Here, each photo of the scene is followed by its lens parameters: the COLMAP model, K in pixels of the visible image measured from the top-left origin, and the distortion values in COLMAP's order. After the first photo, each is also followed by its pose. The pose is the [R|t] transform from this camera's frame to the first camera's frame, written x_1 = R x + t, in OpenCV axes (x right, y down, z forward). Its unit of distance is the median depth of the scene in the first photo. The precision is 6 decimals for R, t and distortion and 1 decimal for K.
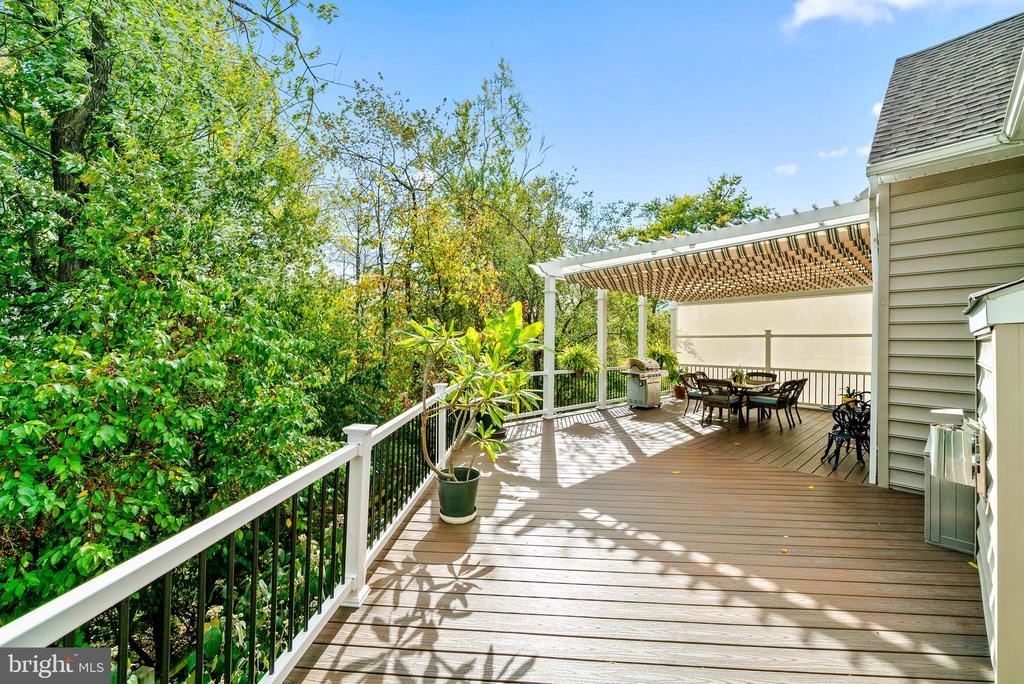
lens RADIAL K [[395.5, 0, 508.4], [0, 395.5, 333.9], [0, 0, 1]] dist [-0.001994, 0.000391]
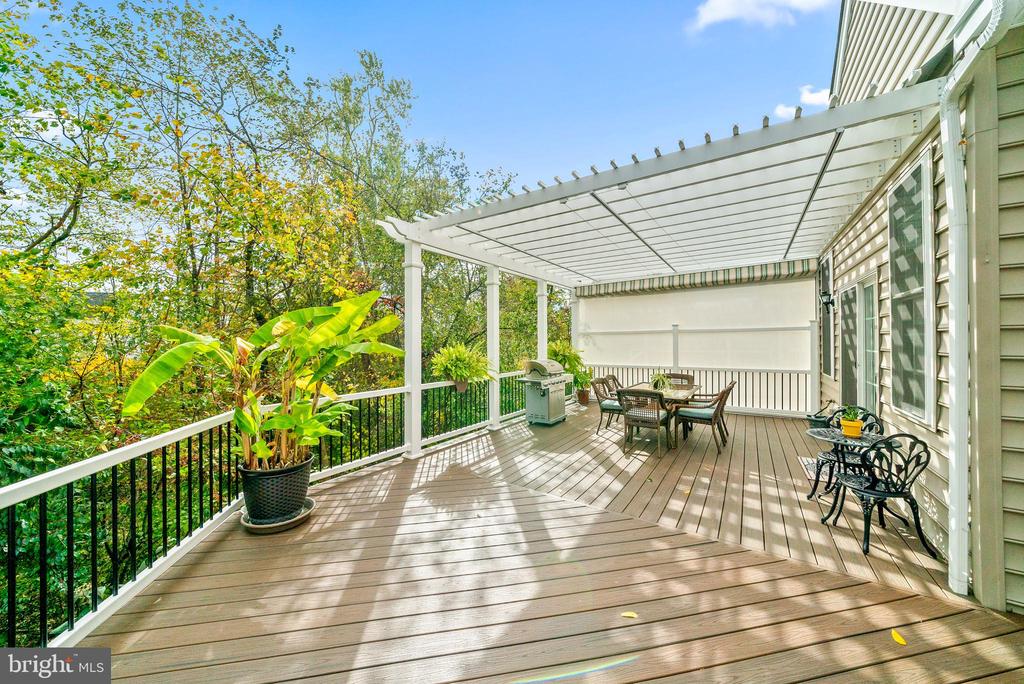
lens RADIAL K [[359.1, 0, 501.5], [0, 359.1, 340.7], [0, 0, 1]] dist [-0.002109, -0.000052]
pose [[0.974251, -0.015222, 0.224951, 0.098599], [0.011552, 0.999778, 0.017619, 0.007808], [-0.225170, -0.014567, 0.974211, 0.331224]]
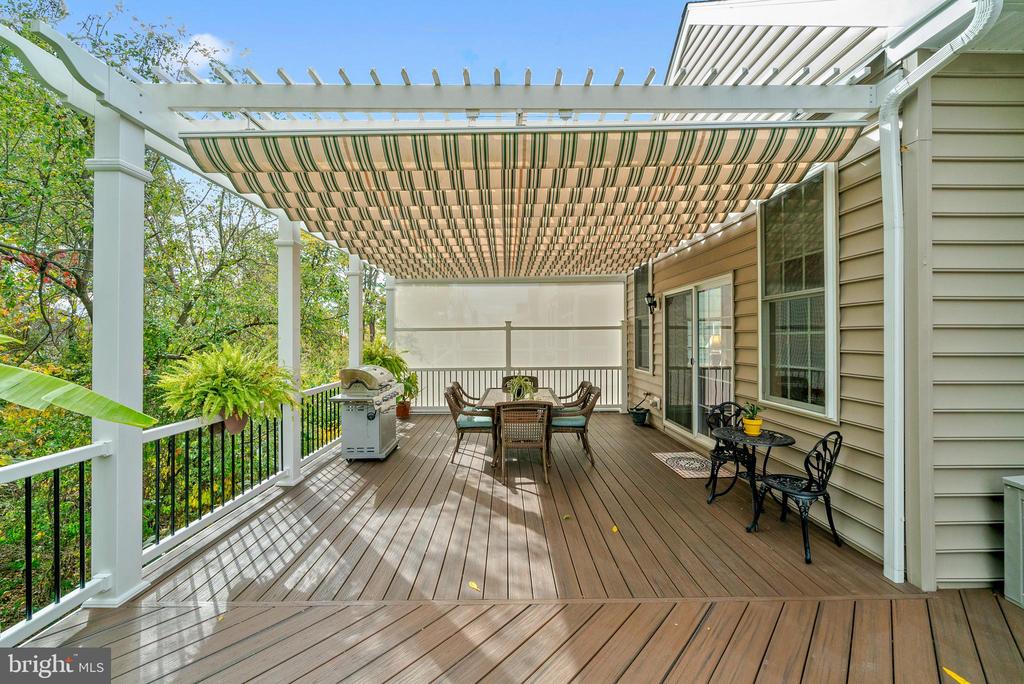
lens RADIAL K [[395.5, 0, 517.9], [0, 395.5, 338.6], [0, 0, 1]] dist [-0.001994, 0.000391]
pose [[0.664345, -0.014088, 0.747293, 0.070278], [-0.002788, 0.999769, 0.021326, 0.010132], [-0.747421, -0.016251, 0.664152, 0.504037]]
